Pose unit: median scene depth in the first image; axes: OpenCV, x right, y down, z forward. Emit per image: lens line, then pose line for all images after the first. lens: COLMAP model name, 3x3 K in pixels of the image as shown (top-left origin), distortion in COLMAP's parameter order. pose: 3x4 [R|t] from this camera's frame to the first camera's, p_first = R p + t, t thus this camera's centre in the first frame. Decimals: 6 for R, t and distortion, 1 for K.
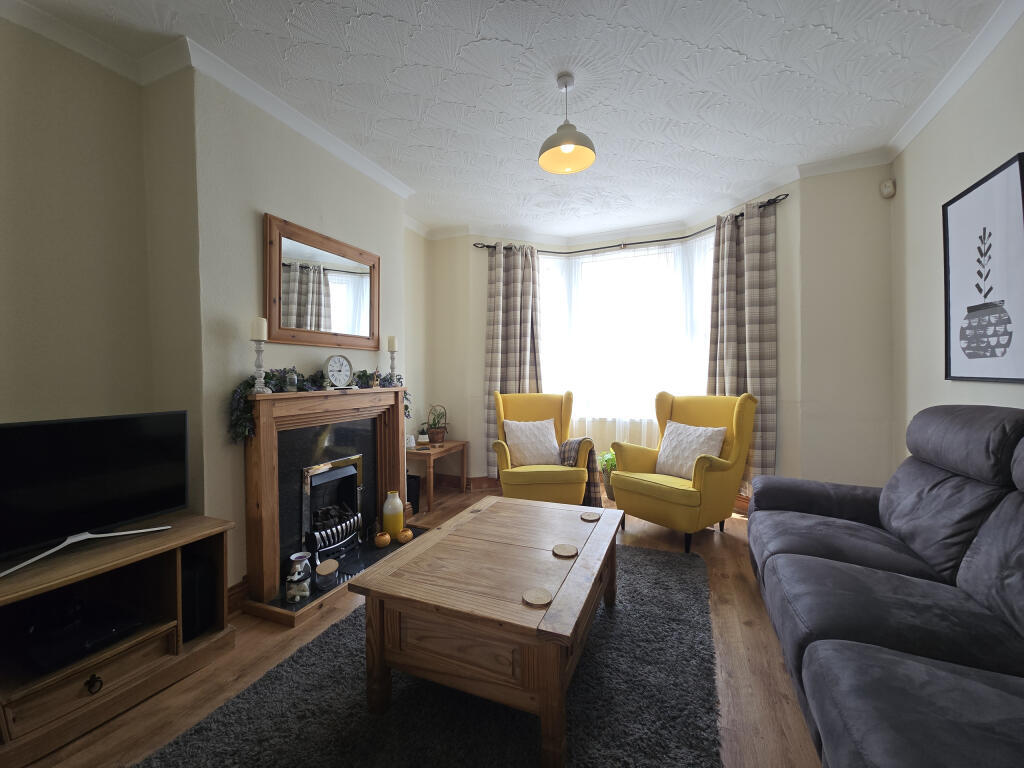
lens RADIAL K [[420.5, 0, 516.1], [0, 420.5, 376.8], [0, 0, 1]] dist [0.012289, -0.001020]
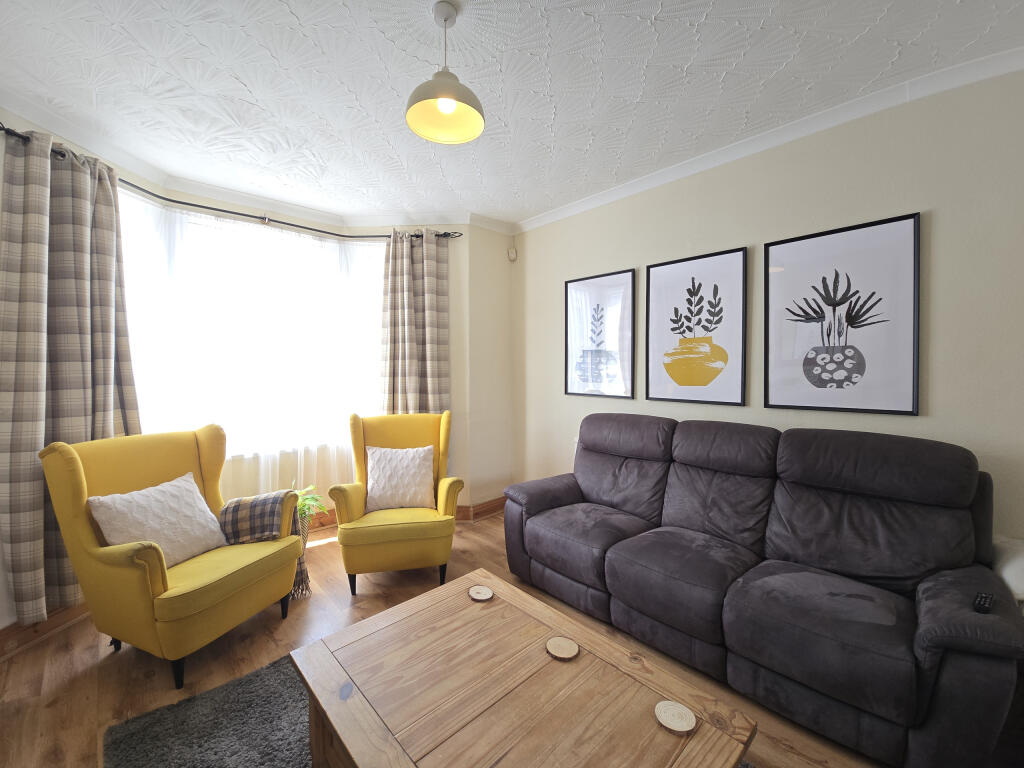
lens RADIAL K [[420.5, 0, 514.6], [0, 420.5, 377.7], [0, 0, 1]] dist [0.012289, -0.001020]
pose [[0.412074, -0.013463, 0.911051, -0.303346], [0.003449, 0.999907, 0.013216, -0.049687], [-0.911144, -0.002303, 0.412082, 0.353161]]
